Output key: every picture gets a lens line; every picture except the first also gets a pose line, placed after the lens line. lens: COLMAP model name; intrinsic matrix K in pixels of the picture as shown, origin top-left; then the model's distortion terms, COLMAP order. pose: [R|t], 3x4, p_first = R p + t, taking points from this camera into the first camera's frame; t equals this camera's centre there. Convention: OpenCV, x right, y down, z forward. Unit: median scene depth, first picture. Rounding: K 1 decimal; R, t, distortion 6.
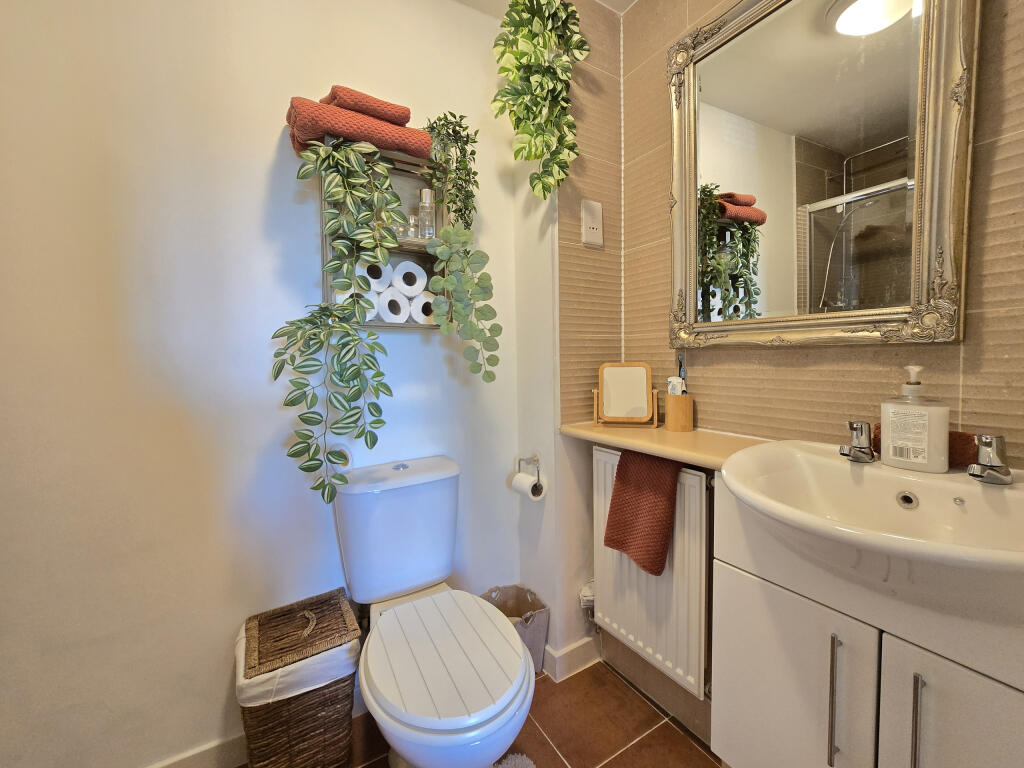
lens RADIAL K [[417.1, 0, 512.0], [0, 417.1, 384.0], [0, 0, 1]] dist [-0.008933, 0.000001]
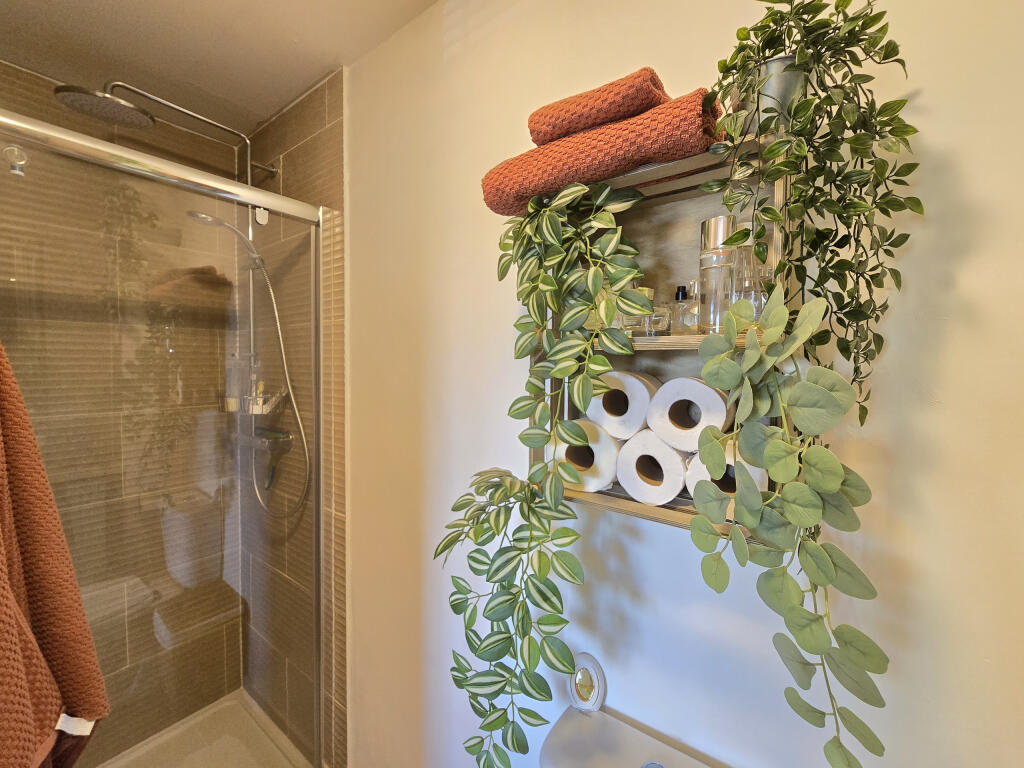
lens RADIAL K [[417.1, 0, 512.0], [0, 417.1, 384.0], [0, 0, 1]] dist [-0.008933, 0.000001]
pose [[0.384056, 0.046631, -0.922131, 0.122047], [-0.071224, 0.997244, 0.020766, -0.300127], [0.920558, 0.057703, 0.386319, 0.673268]]
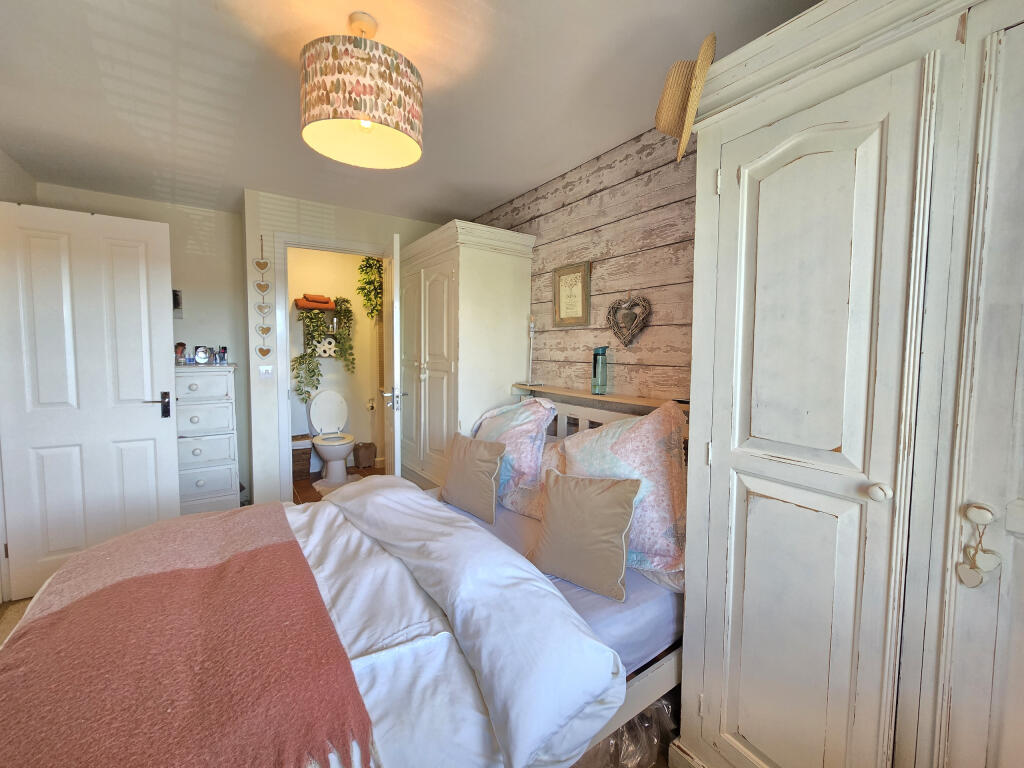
lens RADIAL K [[408.5, 0, 512.0], [0, 408.5, 384.0], [0, 0, 1]] dist [0.000696, 0.000024]
pose [[0.997382, 0.022910, 0.068584, 1.098527], [-0.024463, 0.999461, 0.021887, -0.027679], [-0.068046, -0.023508, 0.997405, -2.637640]]
